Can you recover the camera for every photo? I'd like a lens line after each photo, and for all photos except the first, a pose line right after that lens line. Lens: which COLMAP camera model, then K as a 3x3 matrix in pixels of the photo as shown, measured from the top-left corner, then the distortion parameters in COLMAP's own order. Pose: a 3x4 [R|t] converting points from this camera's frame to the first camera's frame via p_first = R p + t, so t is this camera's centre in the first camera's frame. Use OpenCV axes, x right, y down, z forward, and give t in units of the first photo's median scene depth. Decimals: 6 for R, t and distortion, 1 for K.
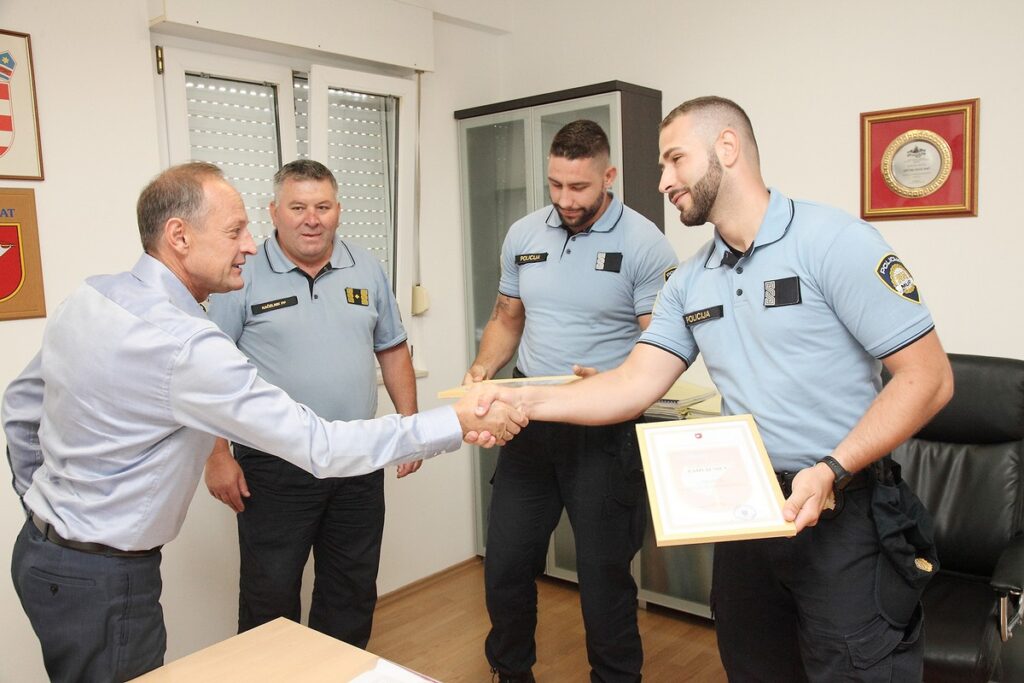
lens RADIAL K [[824.3, 0, 512.0], [0, 824.3, 341.5], [0, 0, 1]] dist [0.007157, 0.014506]
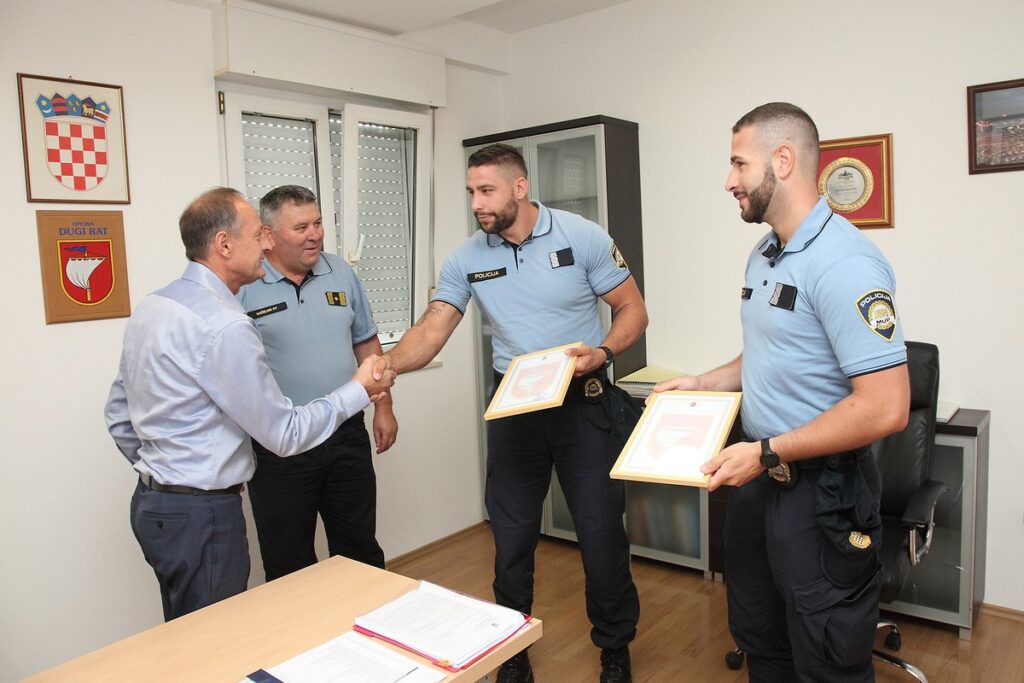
lens RADIAL K [[803.7, 0, 511.2], [0, 803.7, 327.8], [0, 0, 1]] dist [-0.005466, -0.004885]
pose [[0.999876, -0.009124, 0.012802, -0.020384], [0.009385, 0.999747, -0.020452, 0.013984], [-0.012613, 0.020570, 0.999709, -0.154705]]
